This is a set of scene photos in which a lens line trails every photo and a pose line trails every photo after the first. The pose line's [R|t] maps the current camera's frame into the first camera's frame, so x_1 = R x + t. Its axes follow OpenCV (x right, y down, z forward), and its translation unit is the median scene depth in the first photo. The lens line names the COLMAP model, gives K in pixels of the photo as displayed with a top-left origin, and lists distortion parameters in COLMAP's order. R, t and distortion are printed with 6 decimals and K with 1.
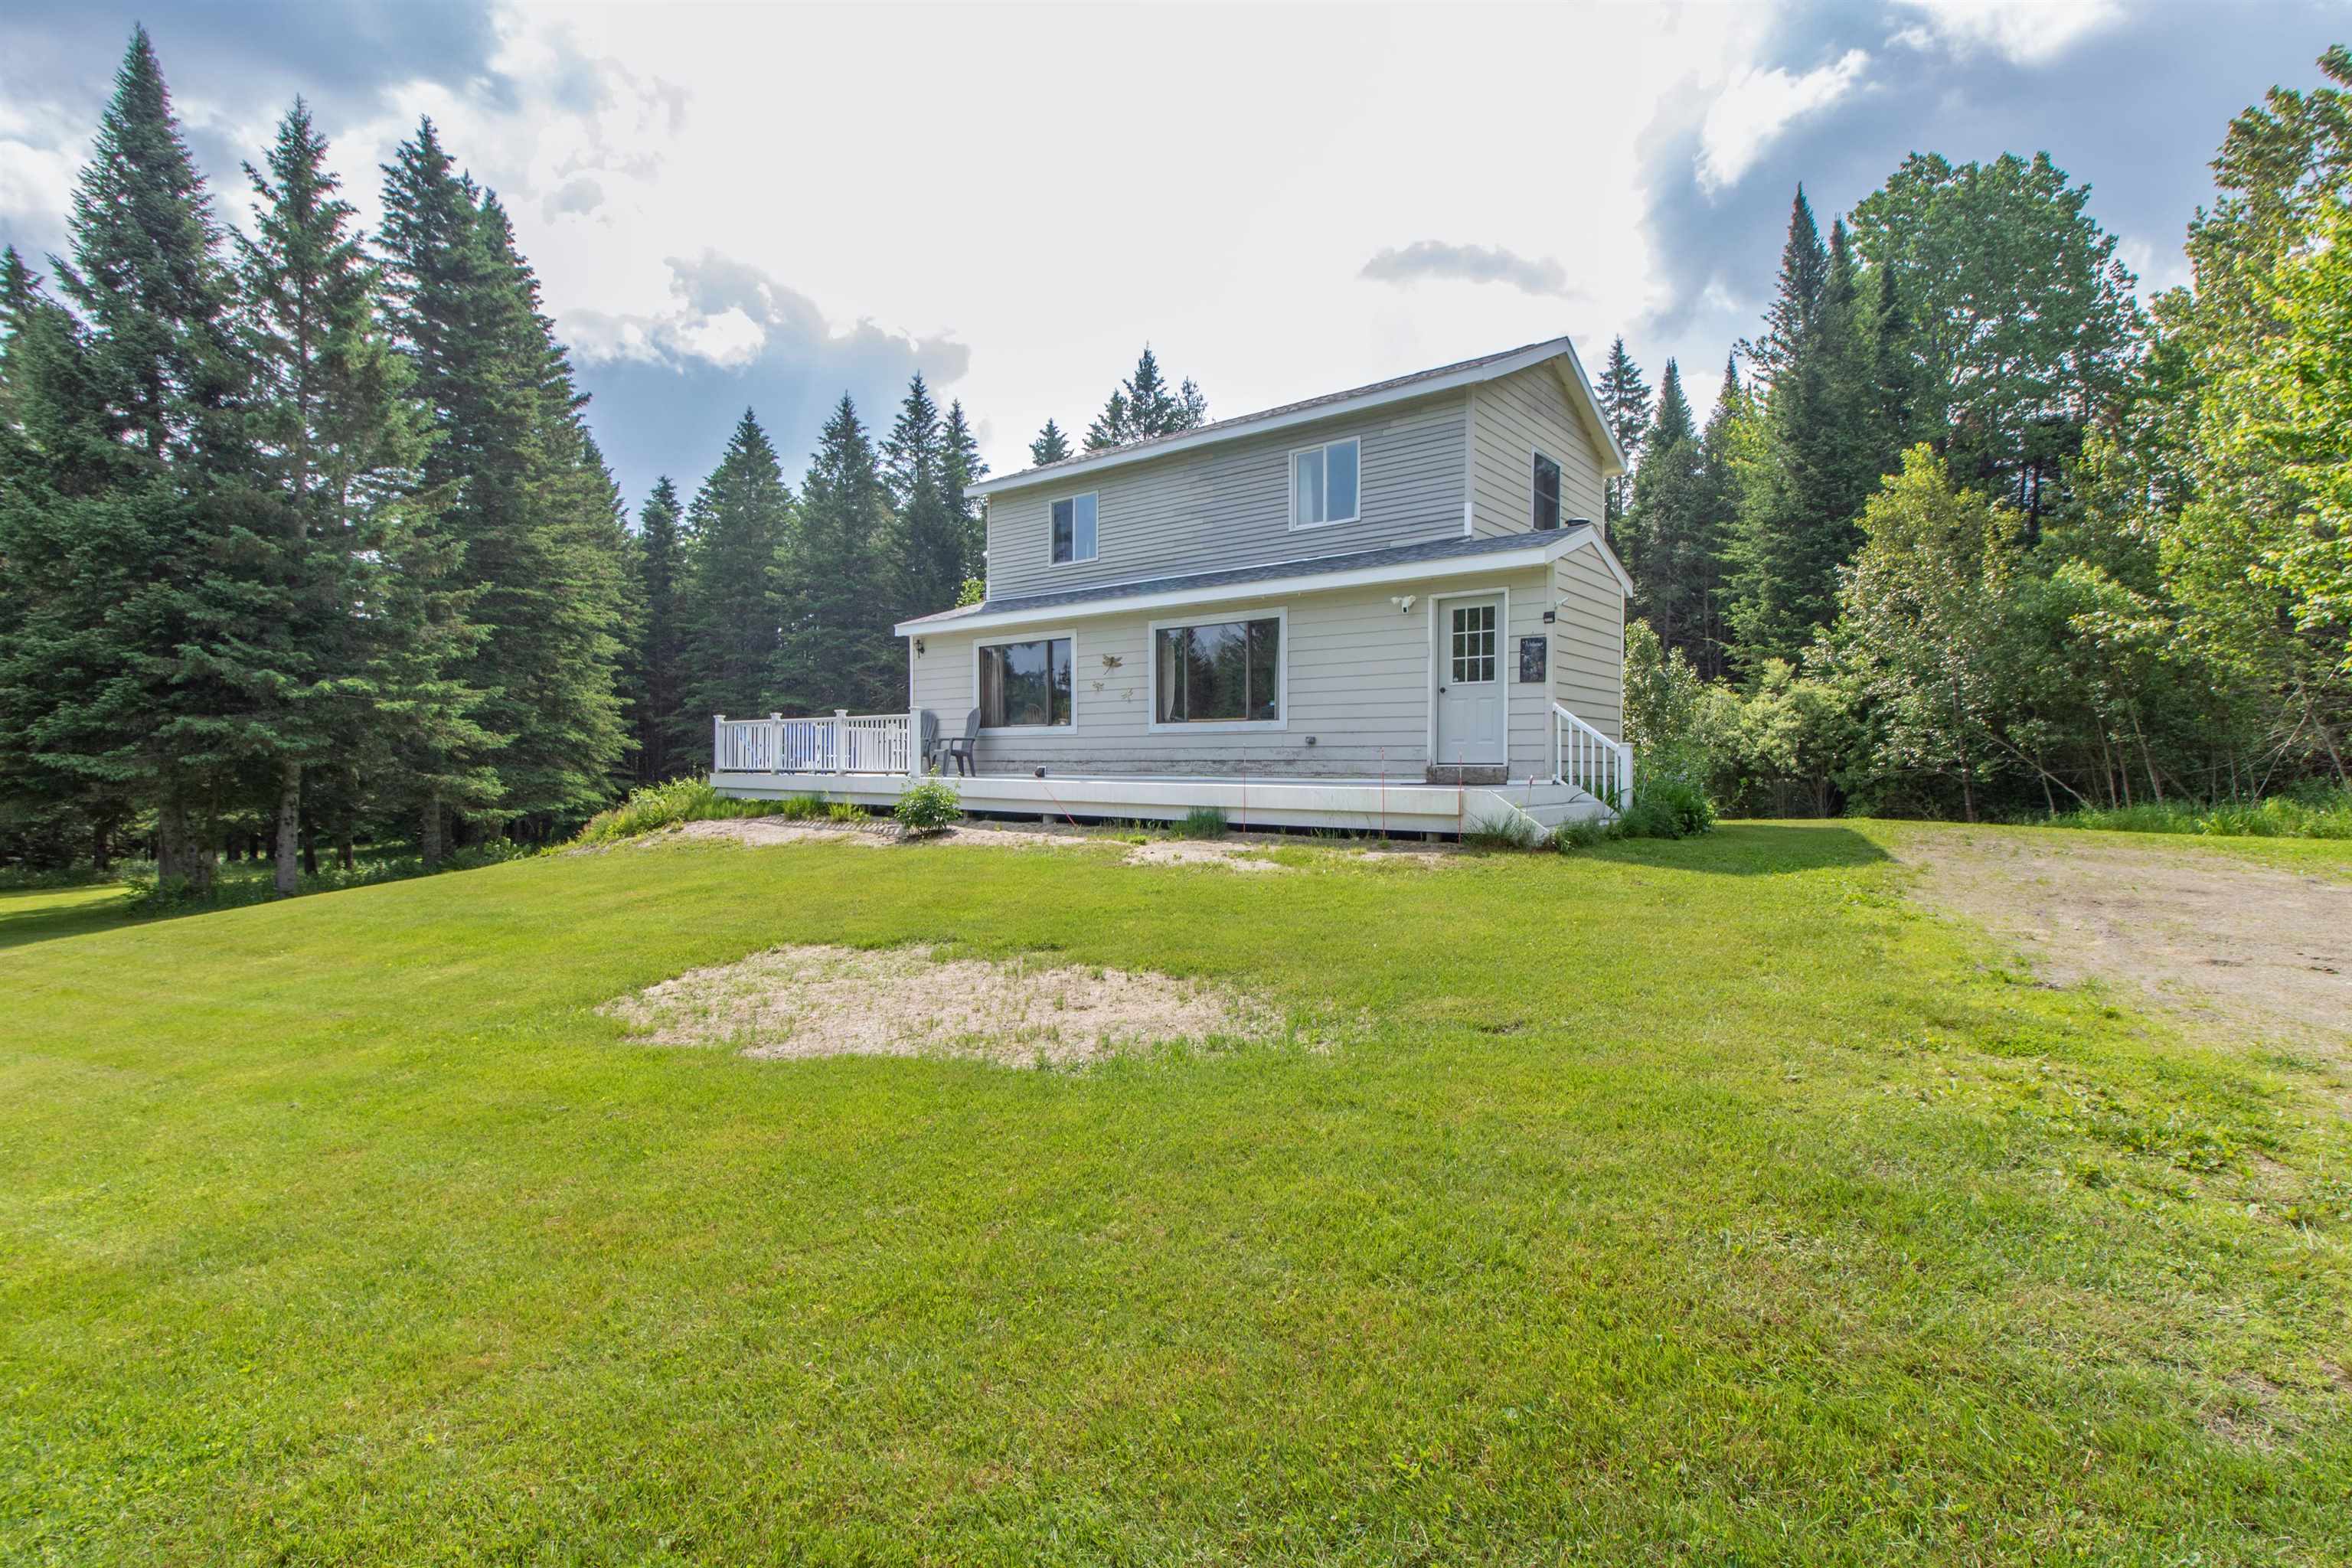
lens RADIAL K [[1090.2, 0, 1176.0], [0, 1090.2, 784.0], [0, 0, 1]] dist [-0.000162, 0.000472]
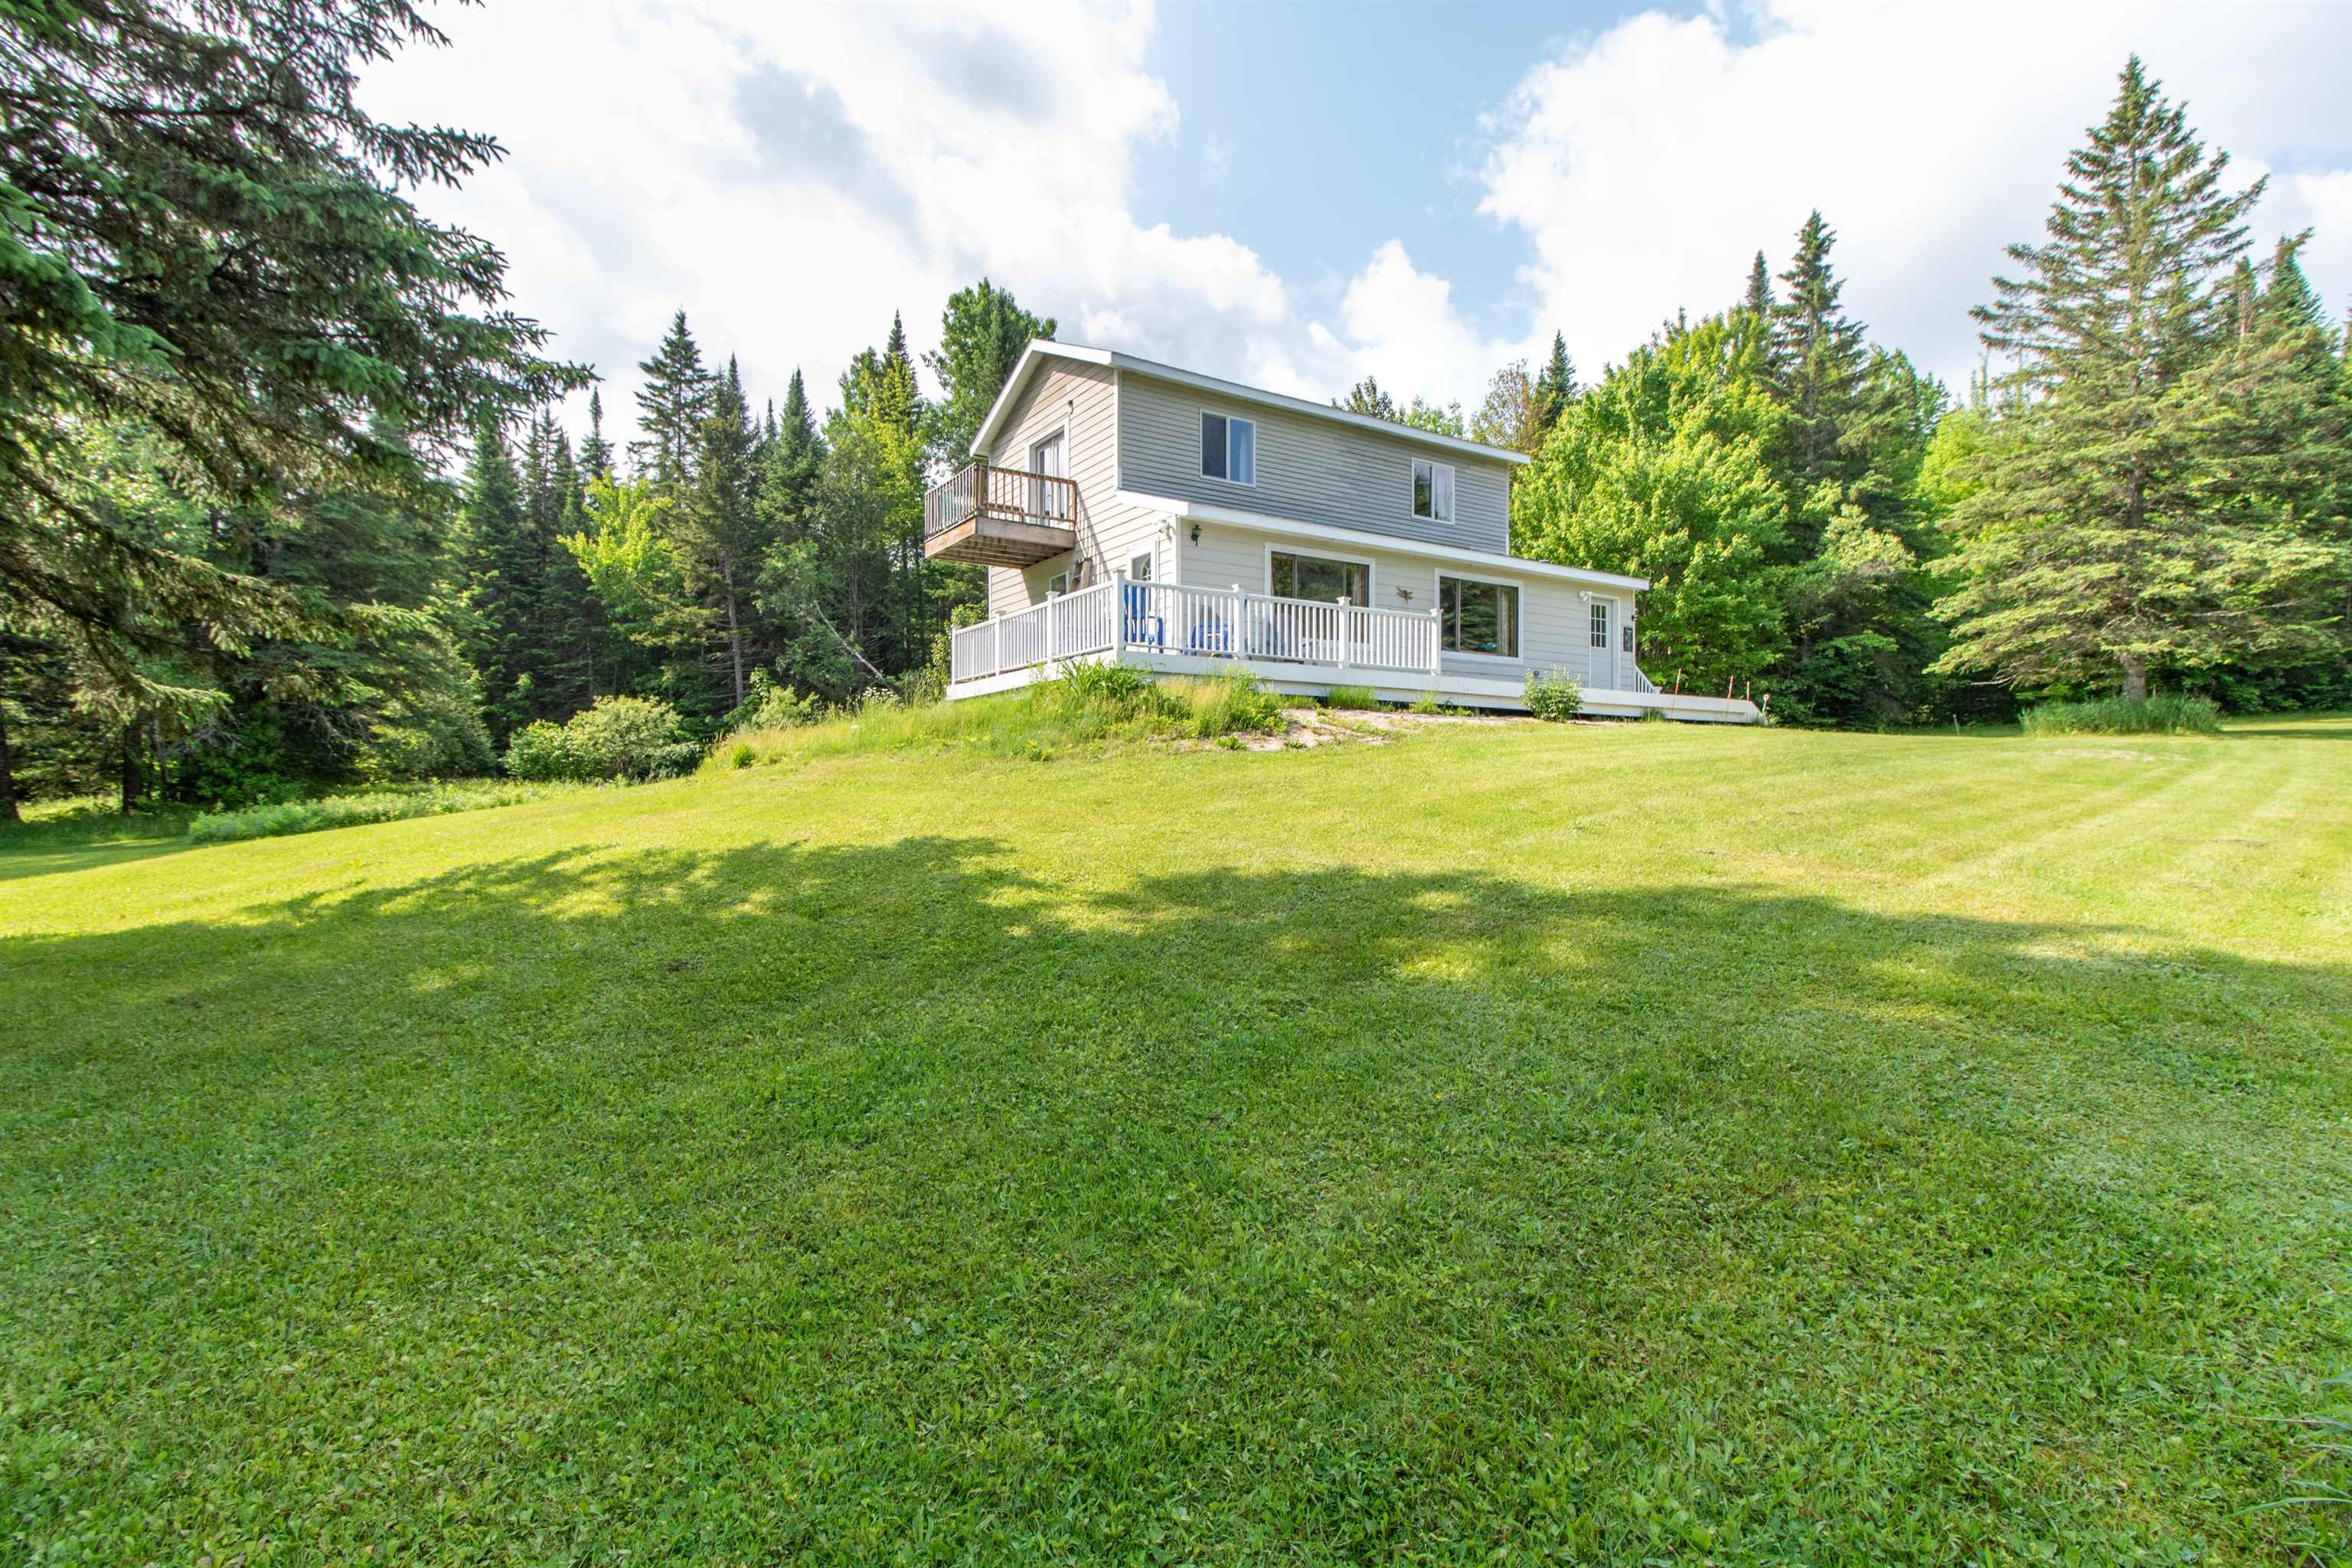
lens RADIAL K [[1079.3, 0, 1176.2], [0, 1079.3, 778.4], [0, 0, 1]] dist [-0.002195, 0.000232]
pose [[0.319631, -0.002567, 0.947539, -1.002787], [0.015593, 0.999875, -0.002552, 0.070018], [-0.947414, 0.015591, 0.319631, 0.691323]]
